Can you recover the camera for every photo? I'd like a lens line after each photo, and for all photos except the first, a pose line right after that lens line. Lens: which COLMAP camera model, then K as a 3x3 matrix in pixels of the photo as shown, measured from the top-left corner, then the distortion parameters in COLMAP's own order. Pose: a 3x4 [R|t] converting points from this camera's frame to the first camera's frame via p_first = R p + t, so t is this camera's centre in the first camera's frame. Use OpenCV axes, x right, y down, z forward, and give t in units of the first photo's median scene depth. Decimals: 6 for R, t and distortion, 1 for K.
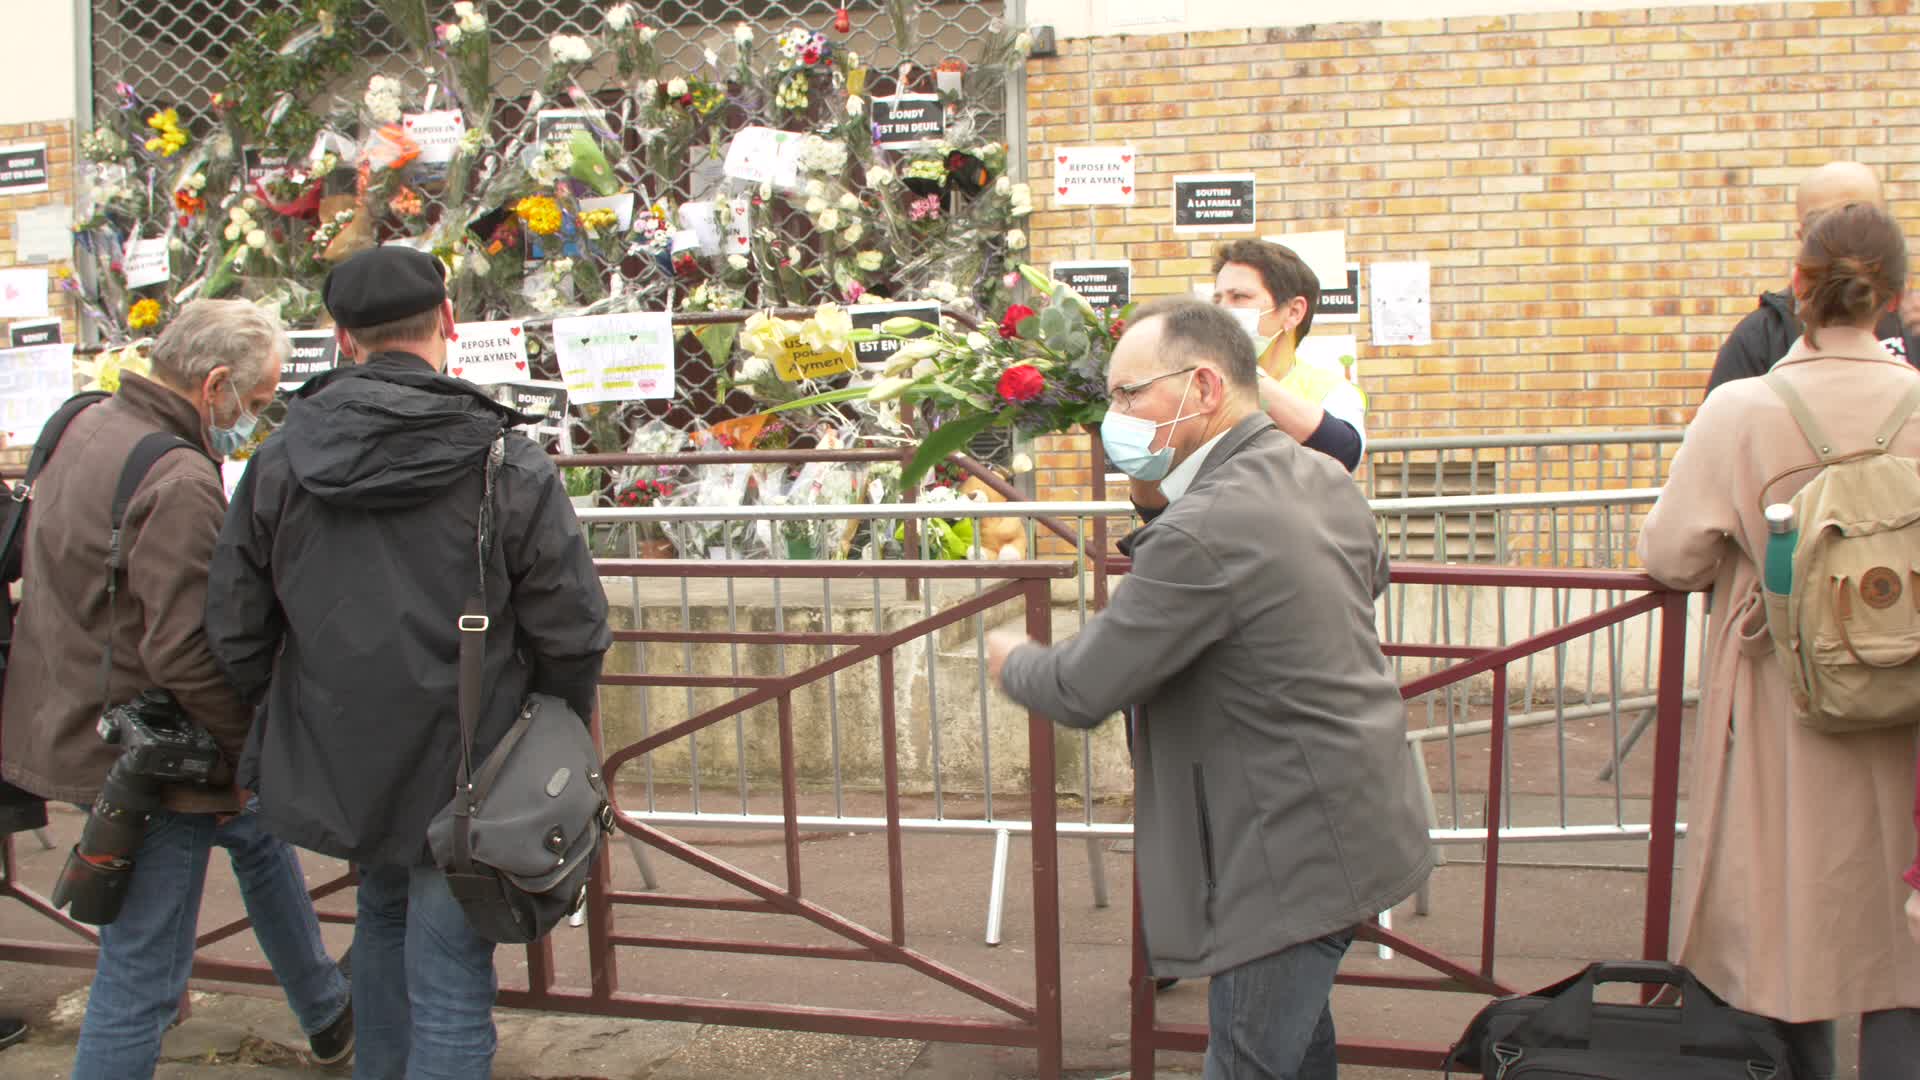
lens RADIAL K [[1898.4, 0, 971.6], [0, 1898.4, 545.8], [0, 0, 1]] dist [-0.177035, 0.128903]
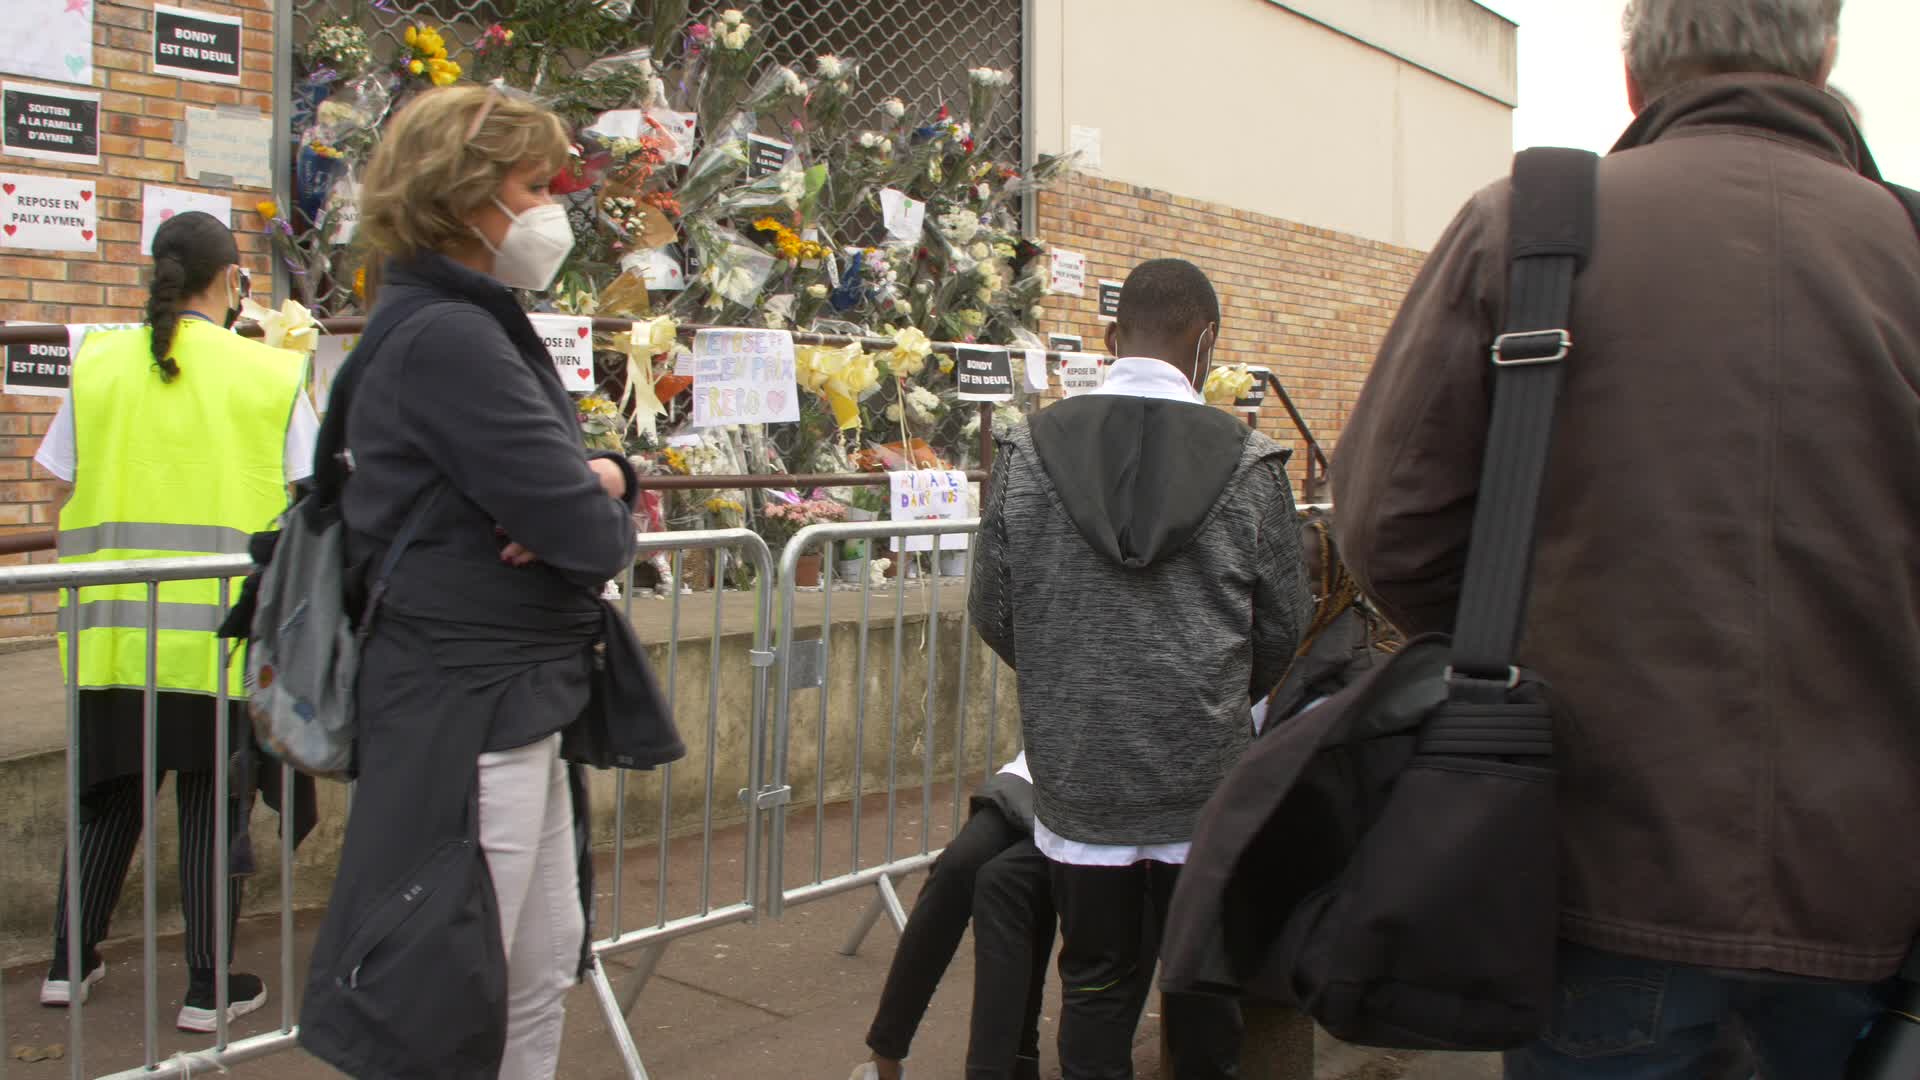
lens RADIAL K [[1898.4, 0, 971.6], [0, 1898.4, 545.8], [0, 0, 1]] dist [-0.177035, 0.128903]
pose [[0.370960, -0.025319, 0.928303, -1.240964], [0.050316, 0.998708, 0.007133, -0.011479], [-0.927285, 0.044062, 0.371755, 0.566055]]
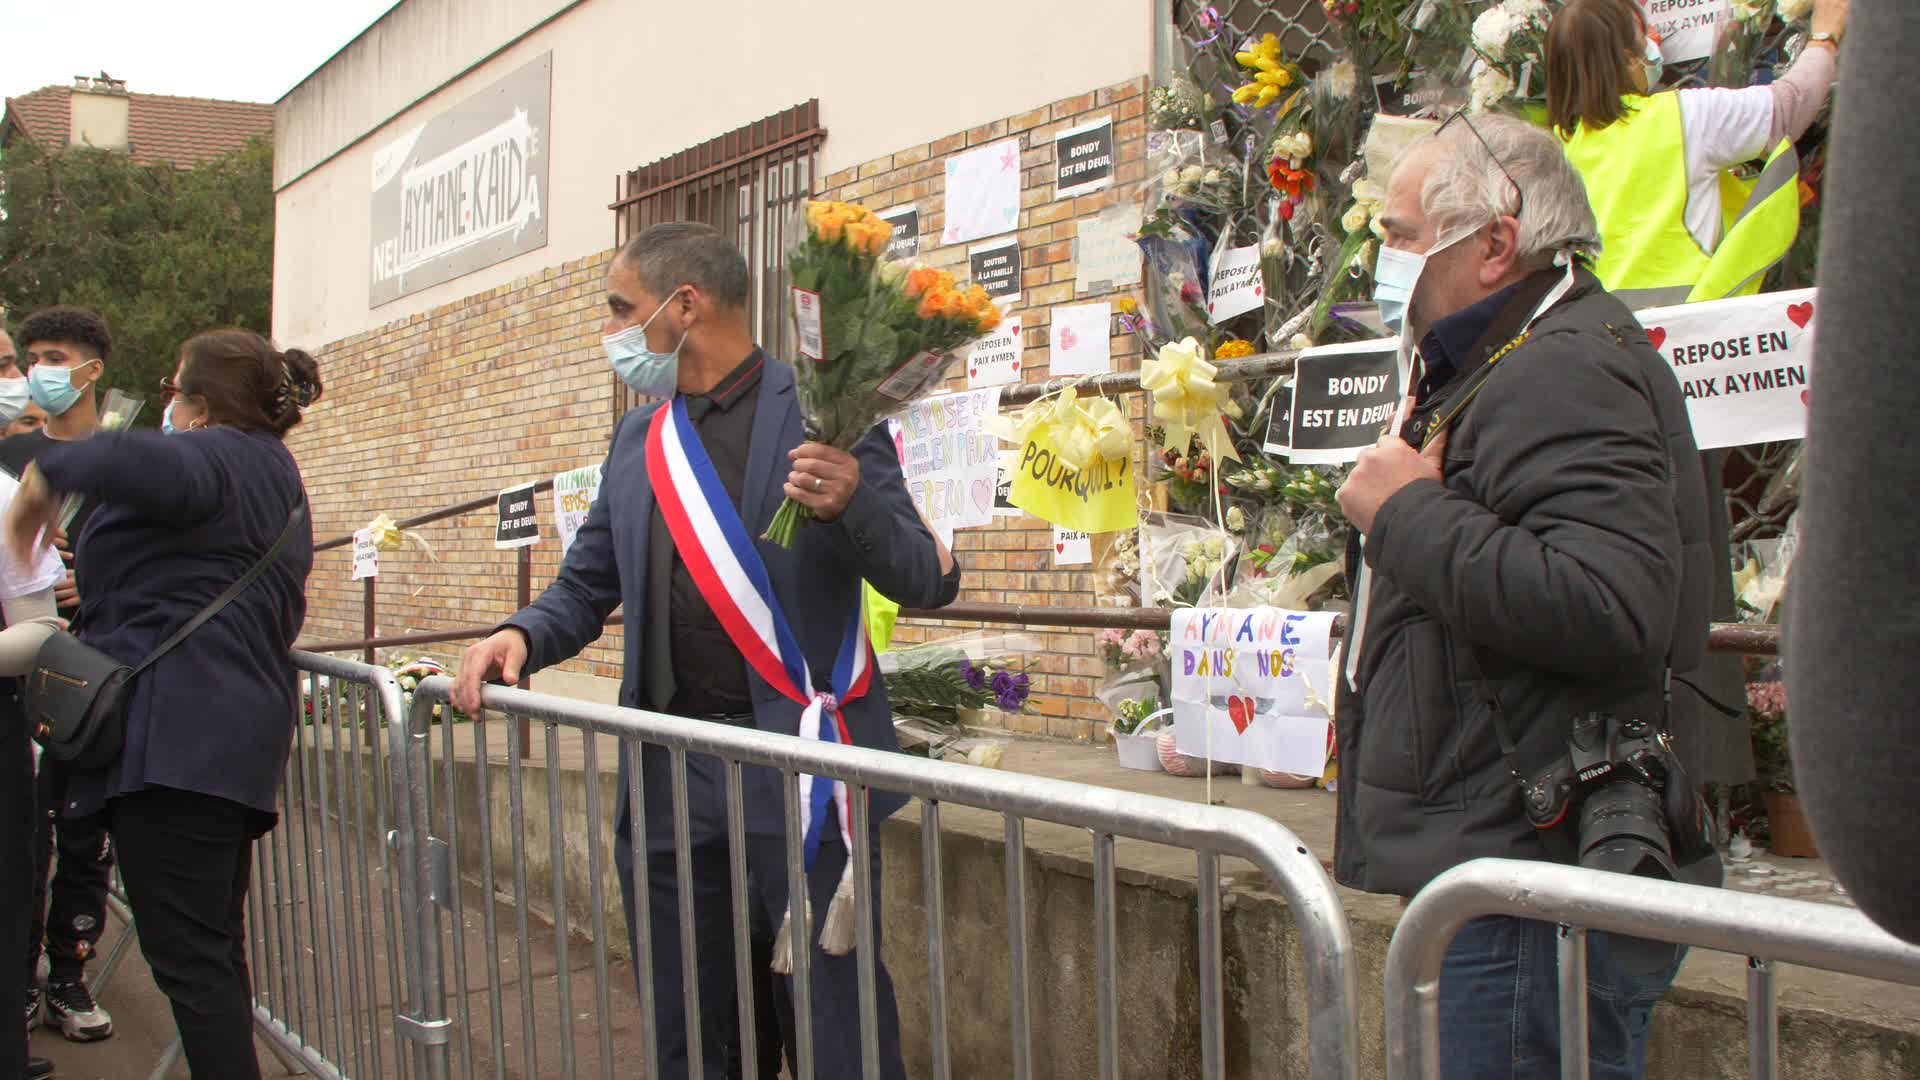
lens RADIAL K [[1898.4, 0, 971.6], [0, 1898.4, 545.8], [0, 0, 1]] dist [-0.177035, 0.128903]
pose [[0.760082, 0.018737, -0.649557, -0.110159], [-0.062238, 0.997088, -0.044066, -0.033835], [0.646840, 0.073921, 0.759035, 0.525027]]
